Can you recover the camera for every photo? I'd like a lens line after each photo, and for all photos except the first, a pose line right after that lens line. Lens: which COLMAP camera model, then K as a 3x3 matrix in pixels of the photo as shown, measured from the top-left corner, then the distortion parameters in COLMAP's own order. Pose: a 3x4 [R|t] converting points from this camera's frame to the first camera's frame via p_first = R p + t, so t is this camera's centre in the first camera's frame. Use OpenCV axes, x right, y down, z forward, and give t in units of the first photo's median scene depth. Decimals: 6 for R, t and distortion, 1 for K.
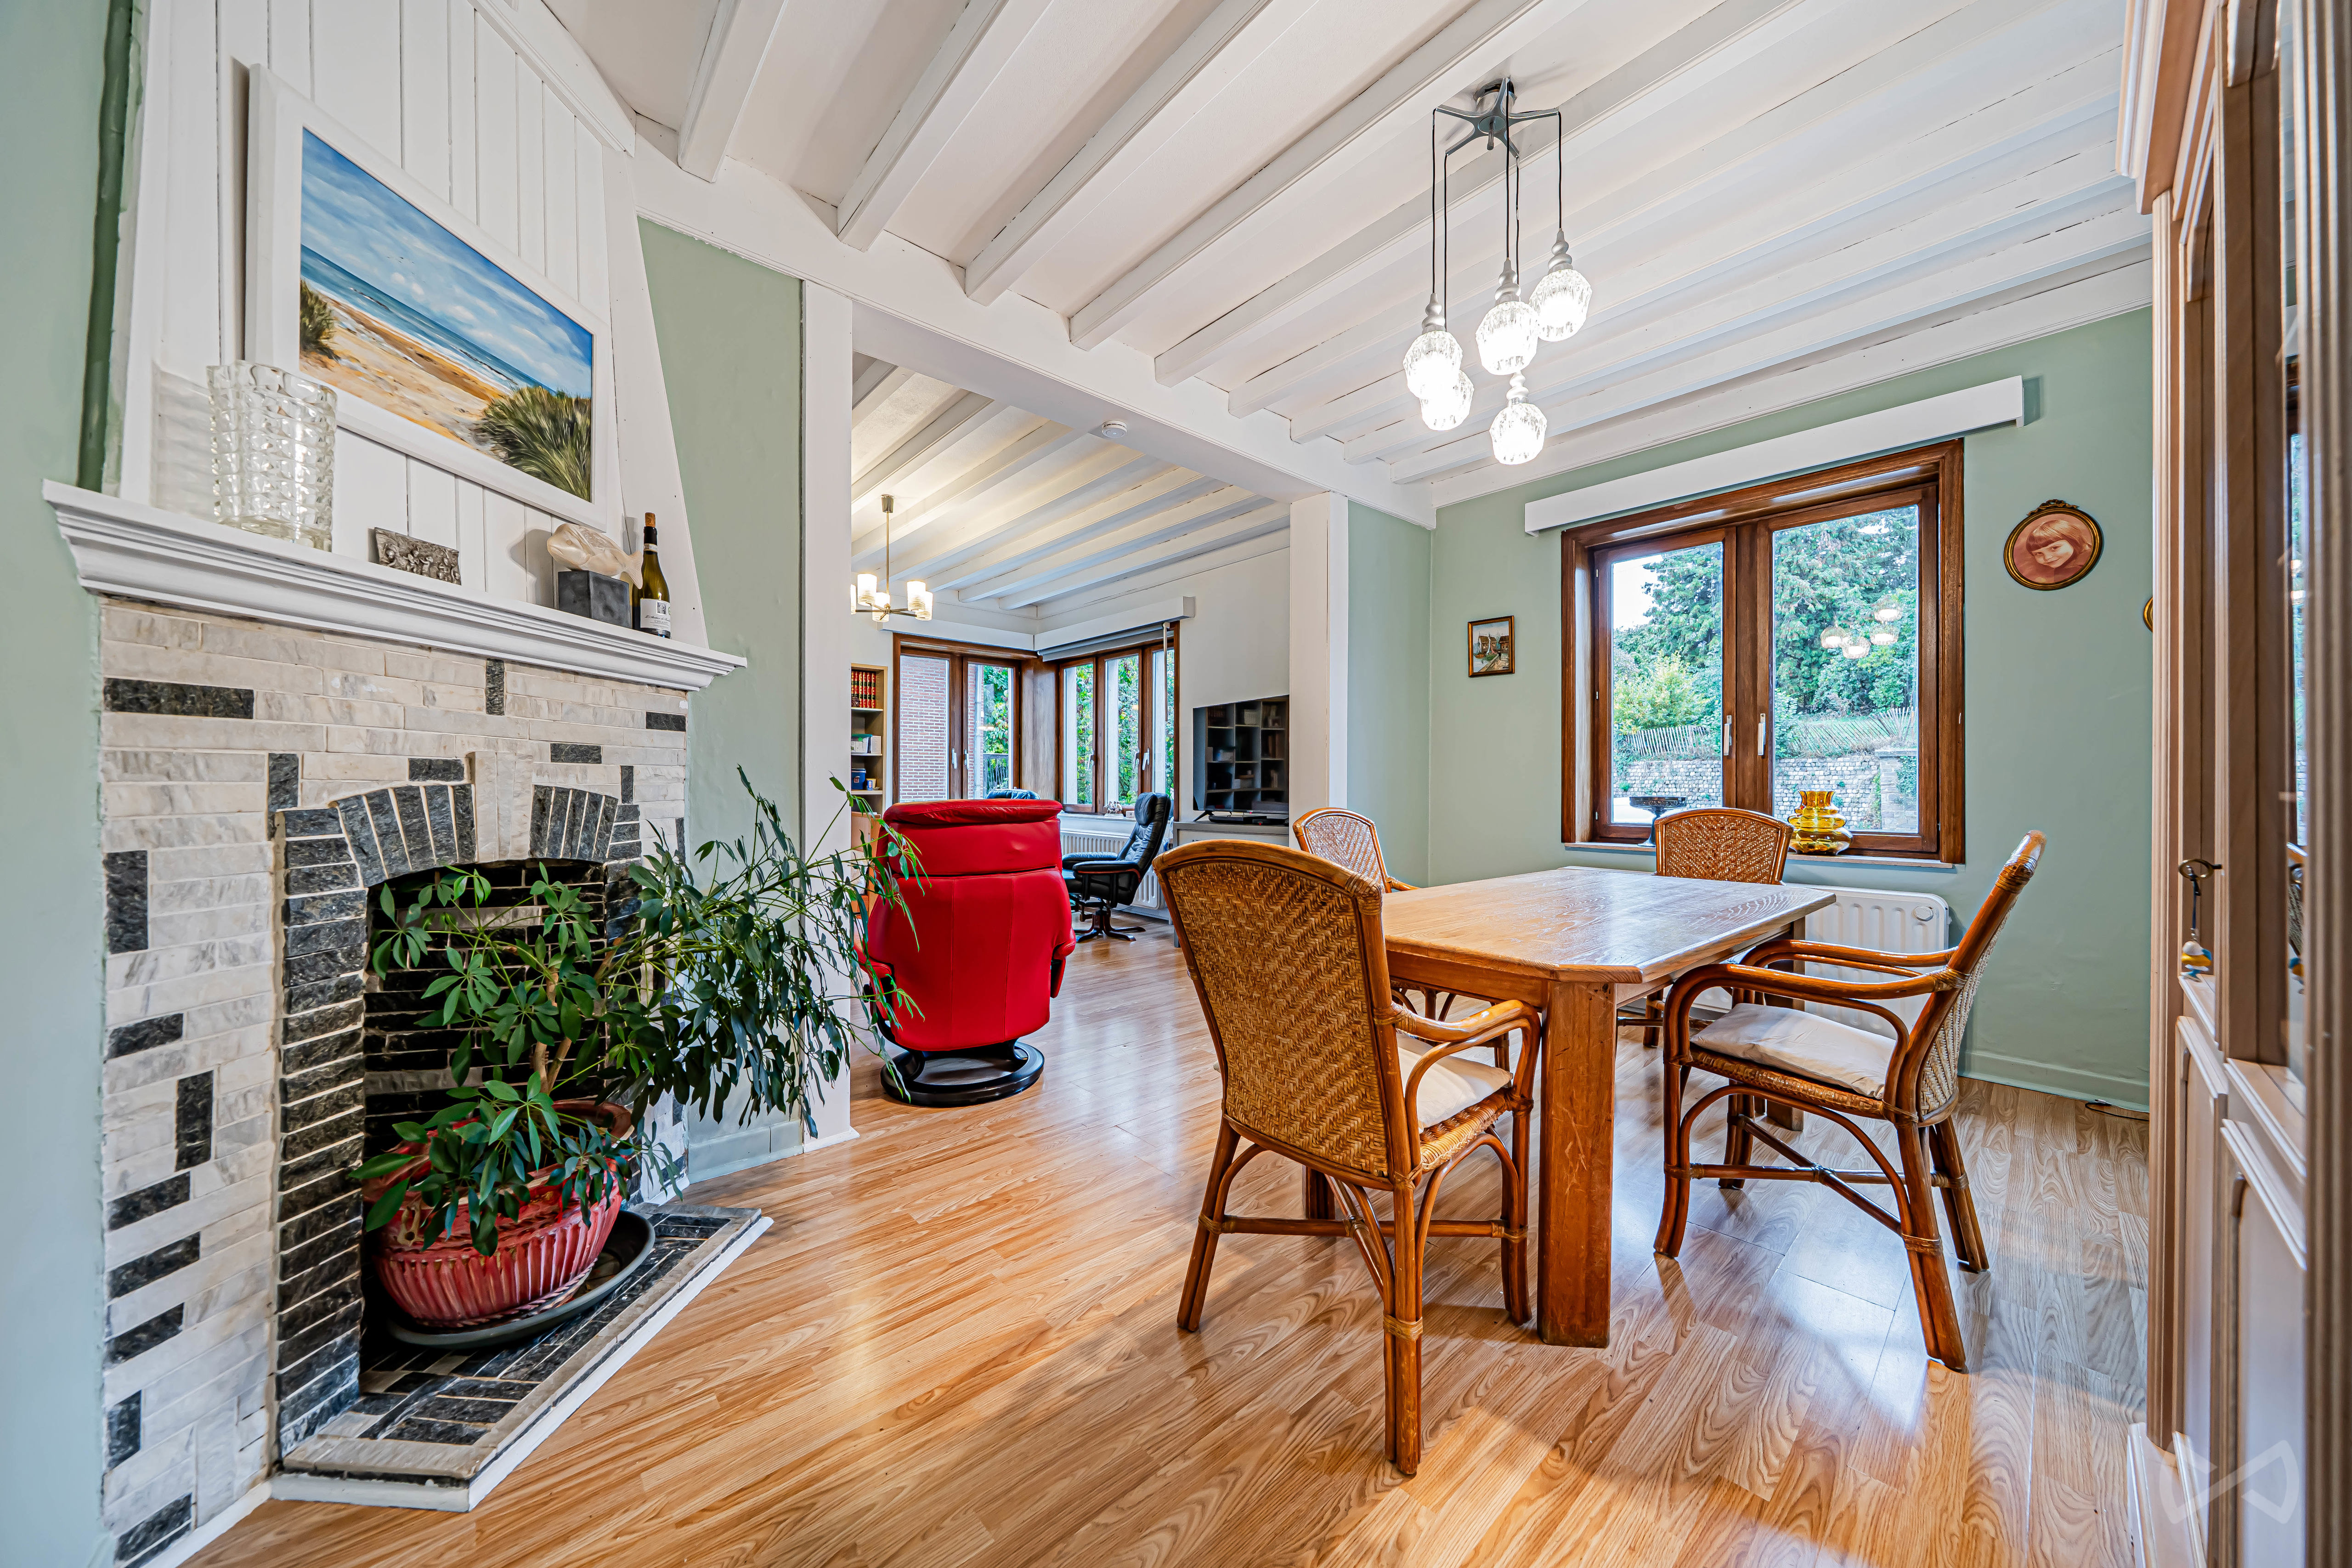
lens RADIAL K [[809.5, 0, 1172.1], [0, 809.5, 781.7], [0, 0, 1]] dist [-0.001778, -0.000174]
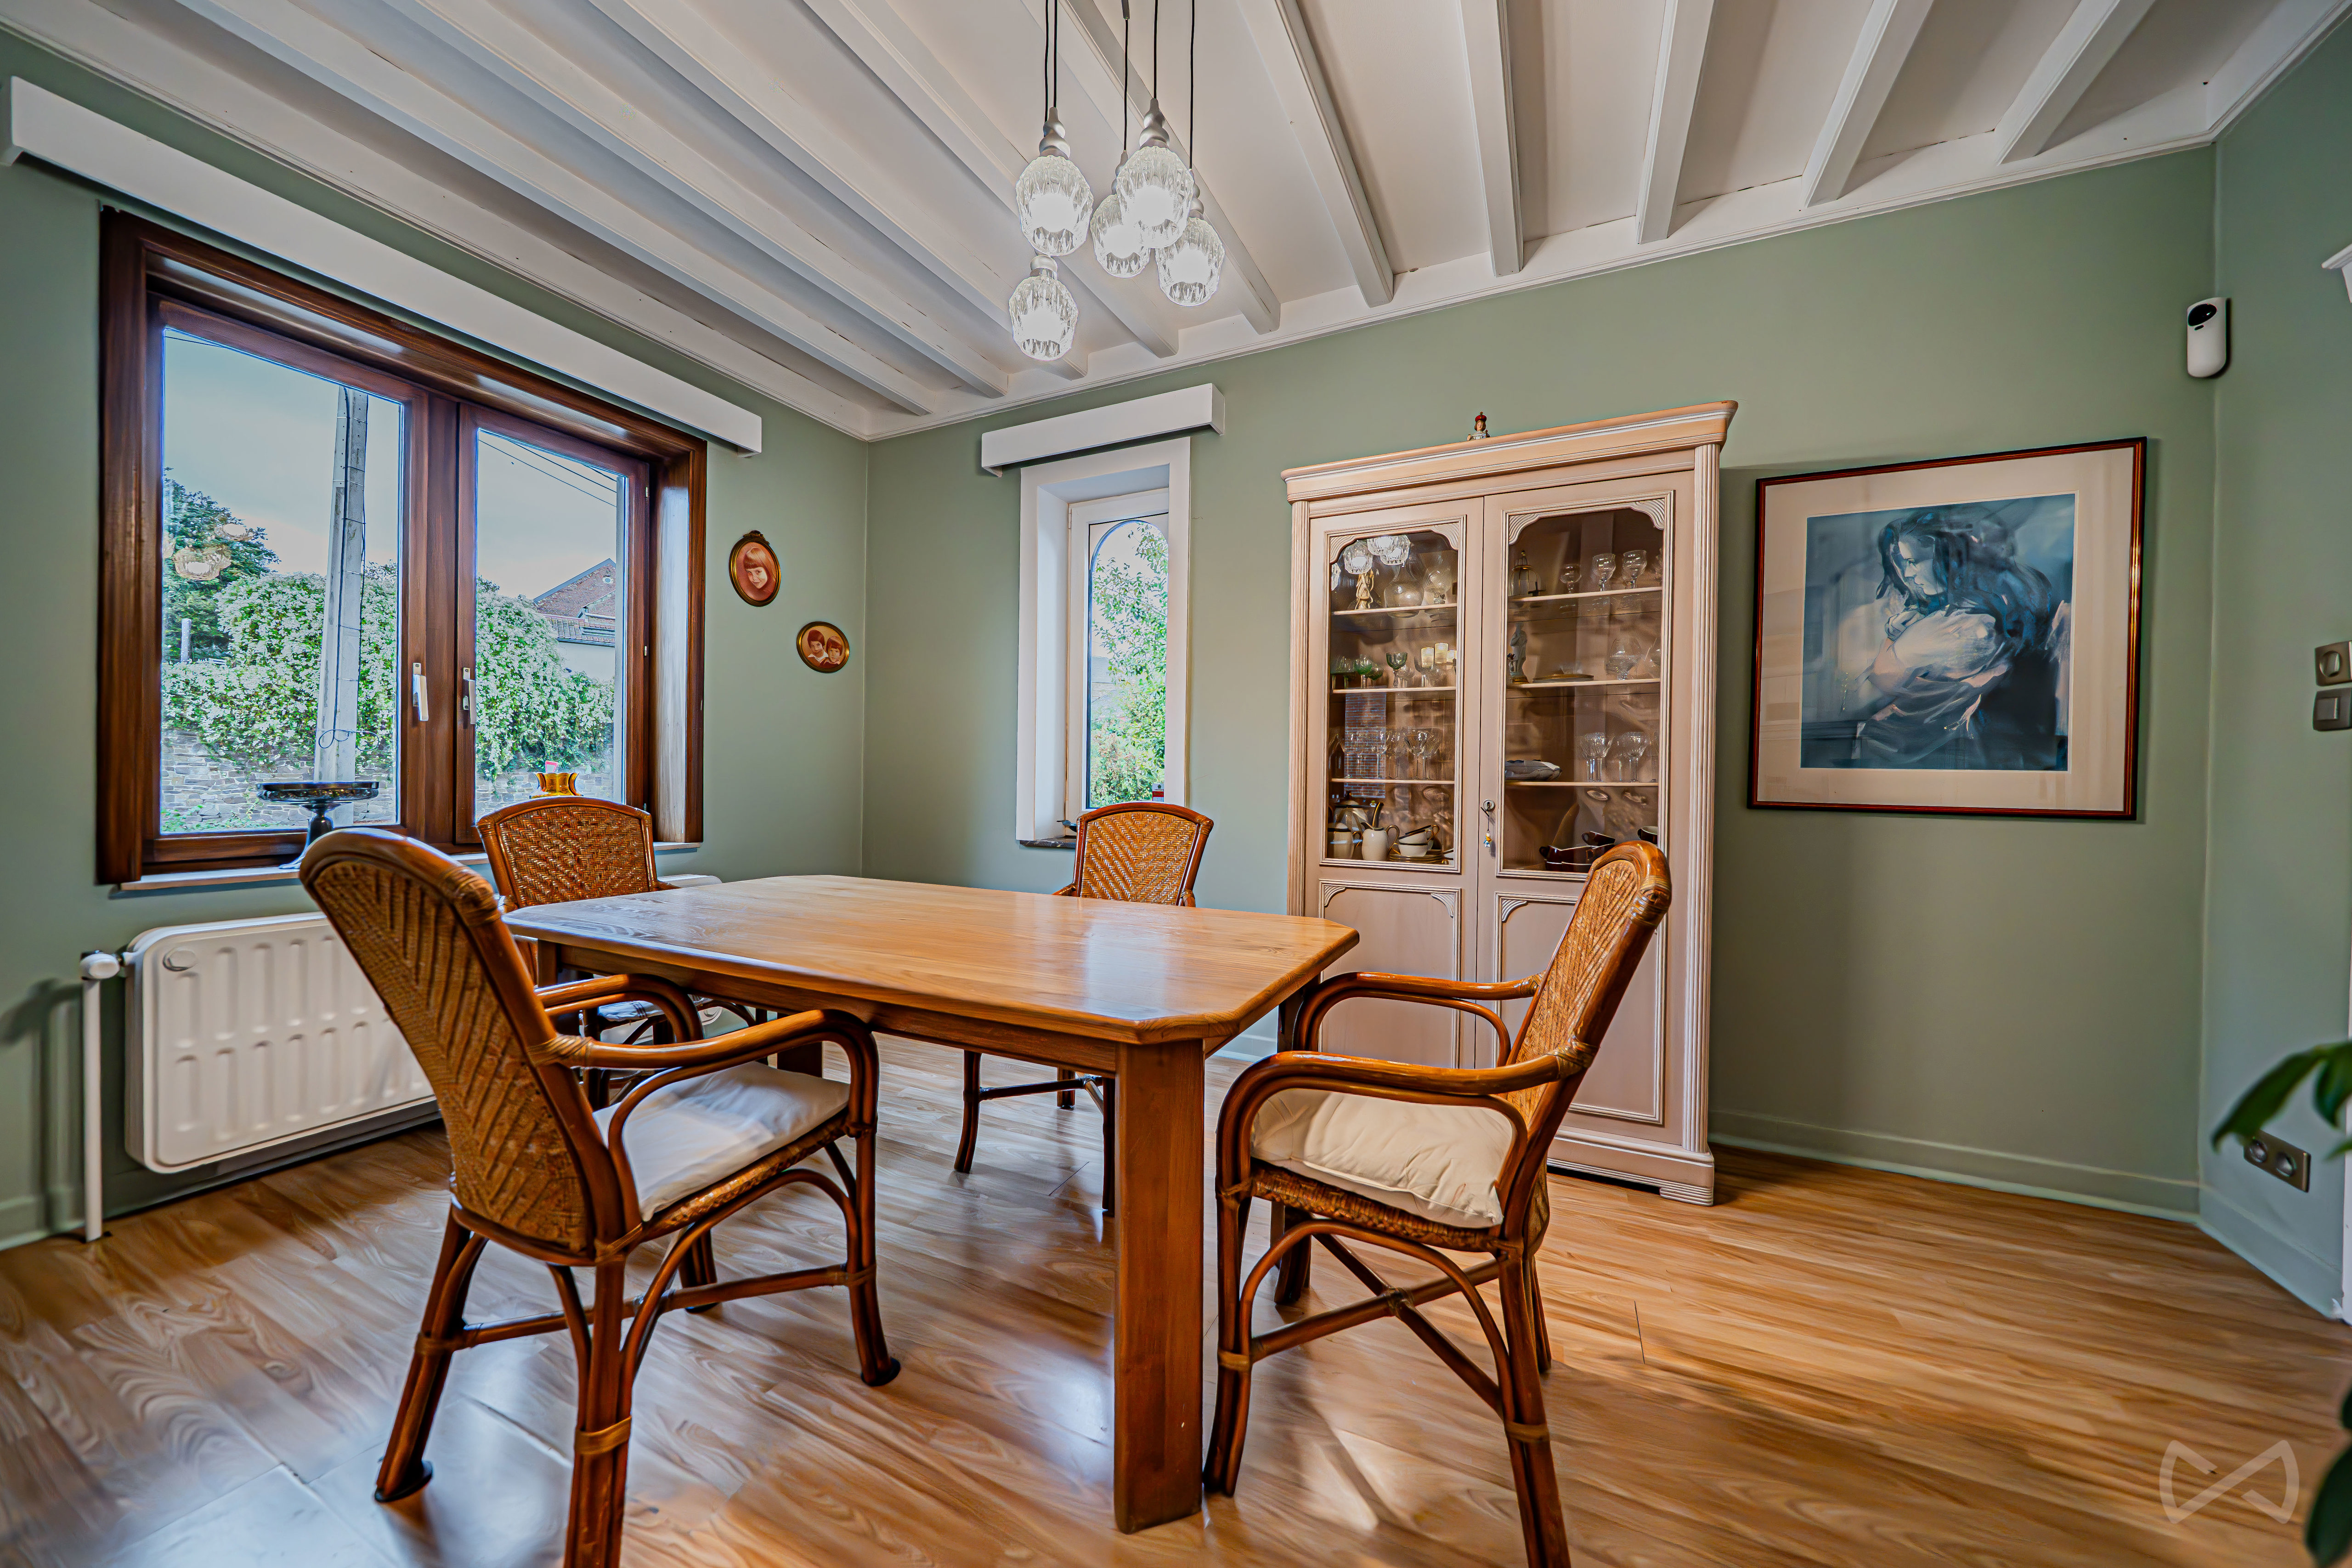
lens RADIAL K [[809.5, 0, 1172.1], [0, 809.5, 781.7], [0, 0, 1]] dist [-0.001778, -0.000174]
pose [[-0.384642, -0.012457, 0.922982, -0.359175], [-0.016940, 0.999836, 0.006435, 0.006000], [-0.922910, -0.013160, -0.384790, 1.245167]]
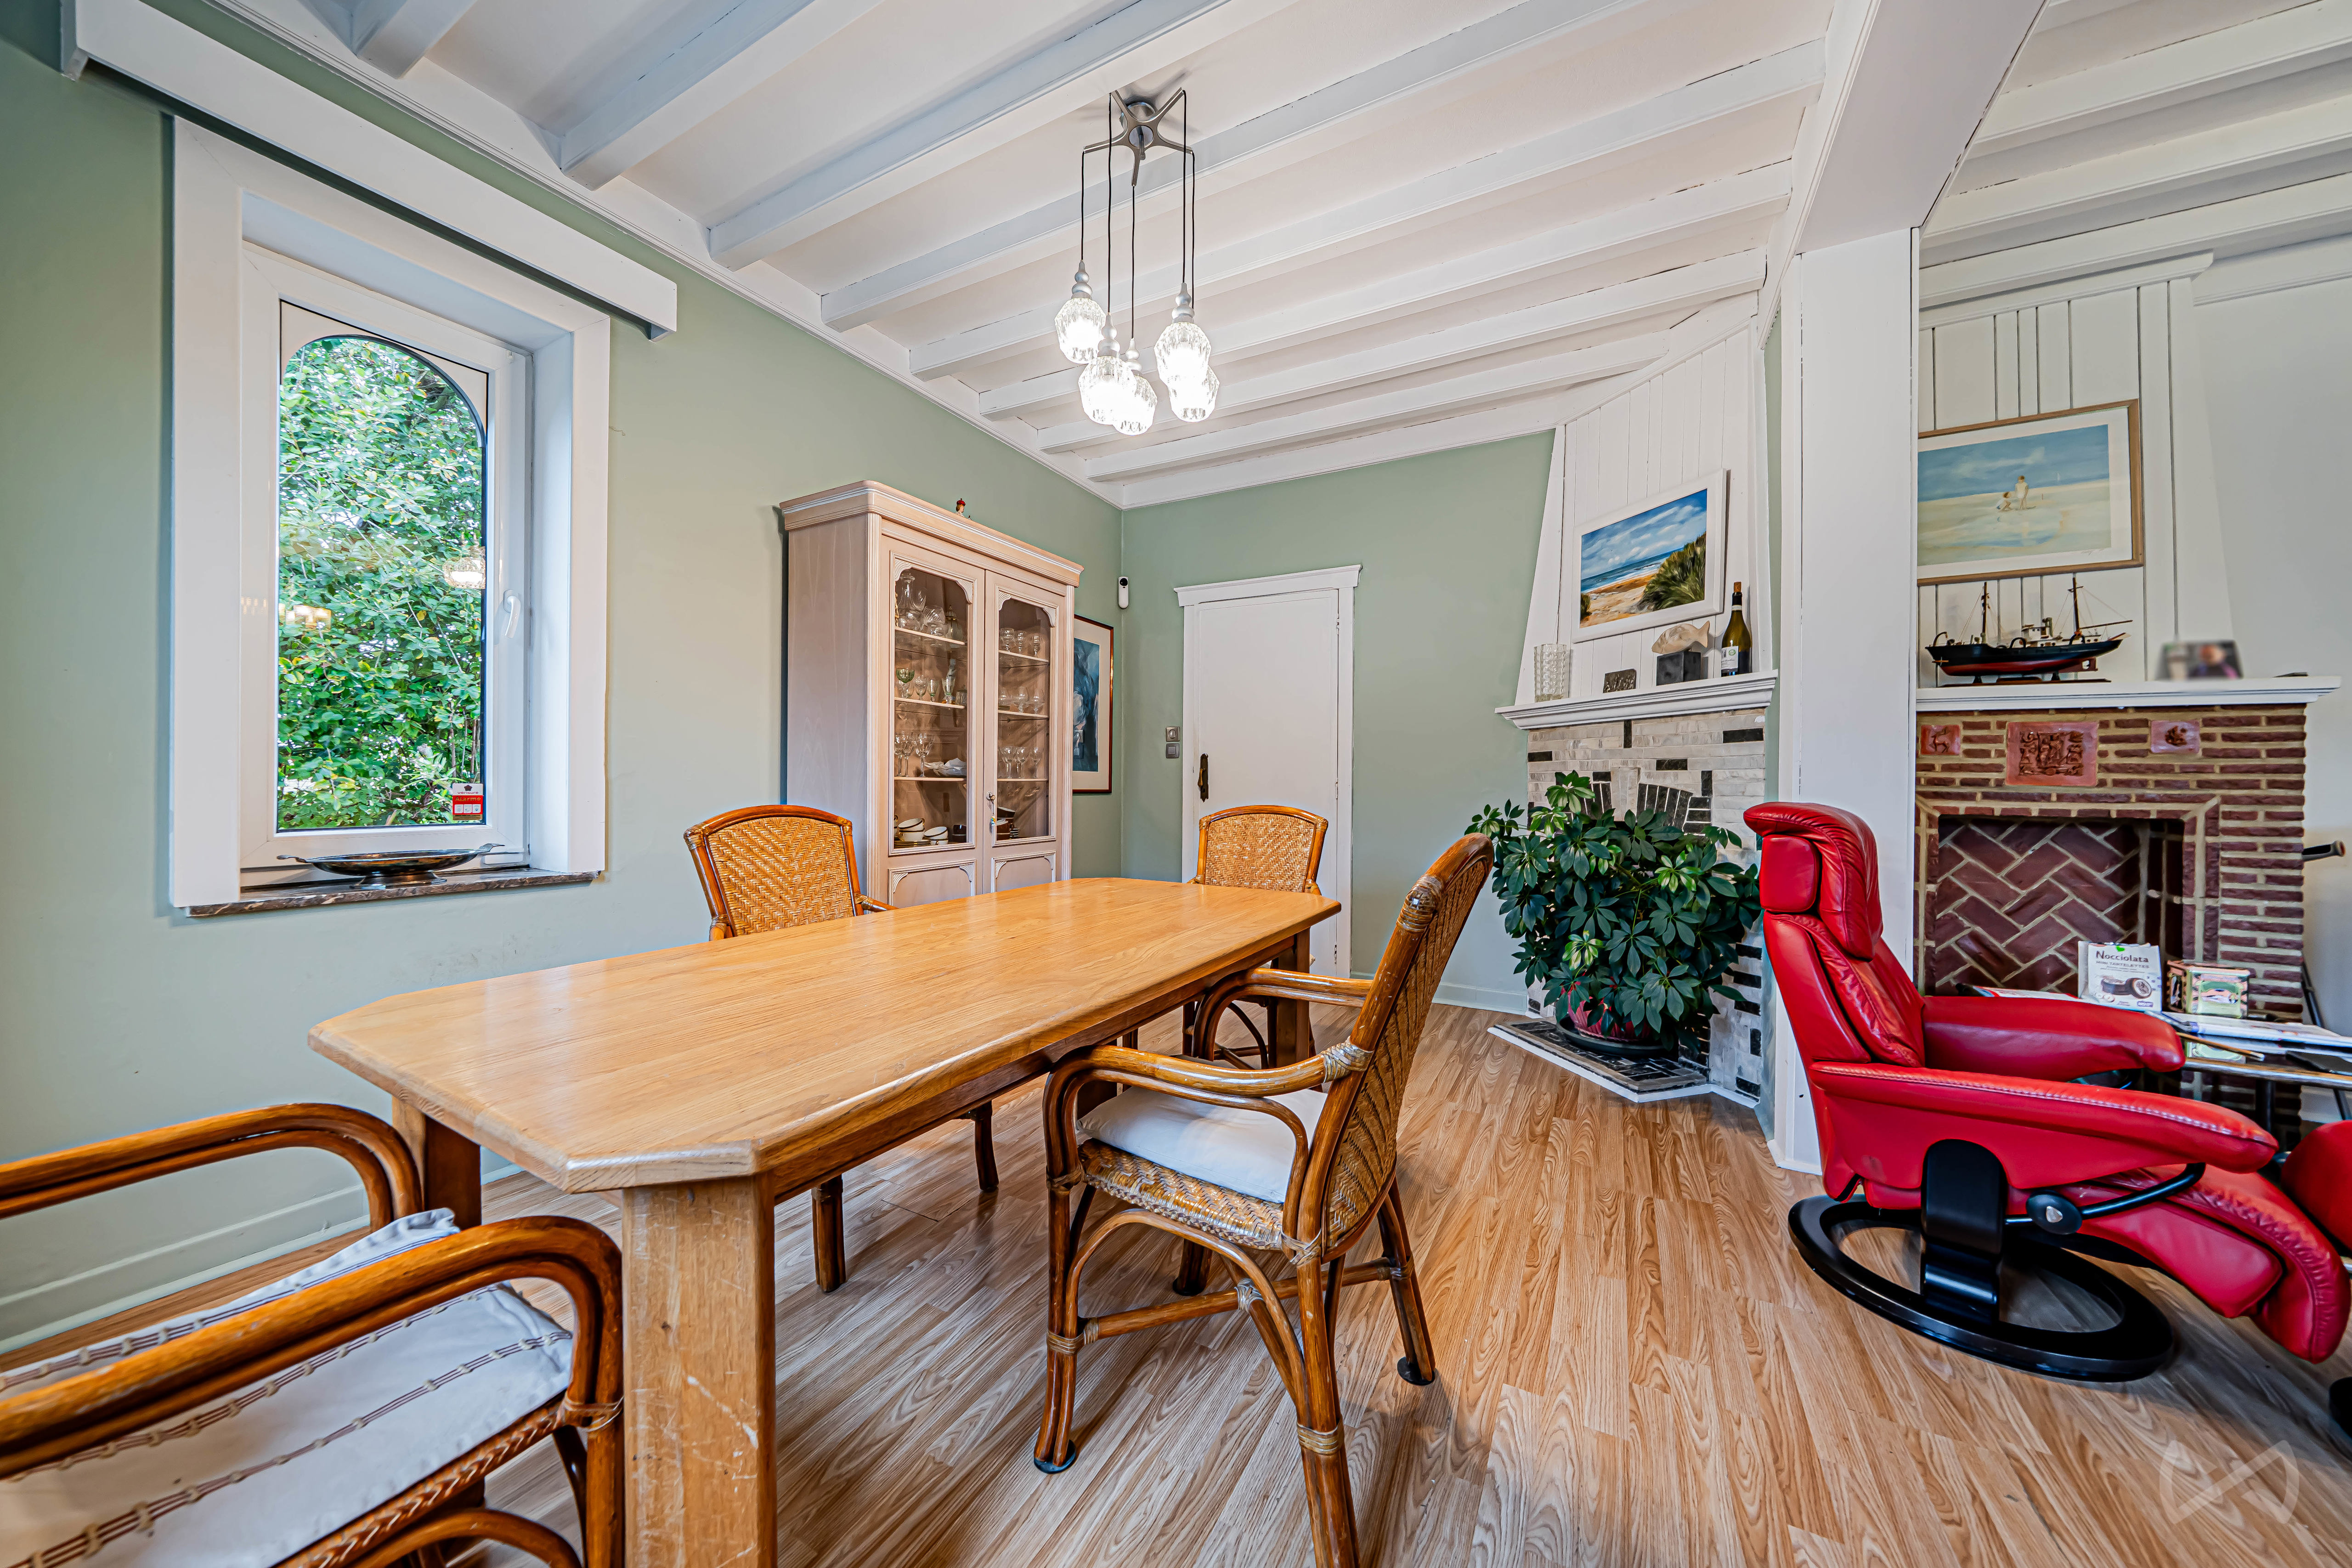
lens RADIAL K [[809.5, 0, 1172.1], [0, 809.5, 781.7], [0, 0, 1]] dist [-0.001778, -0.000174]
pose [[-0.943675, -0.009952, -0.330725, 0.692912], [-0.009307, 0.999950, -0.003533, 0.013998], [0.330744, -0.000256, -0.943721, 1.984792]]
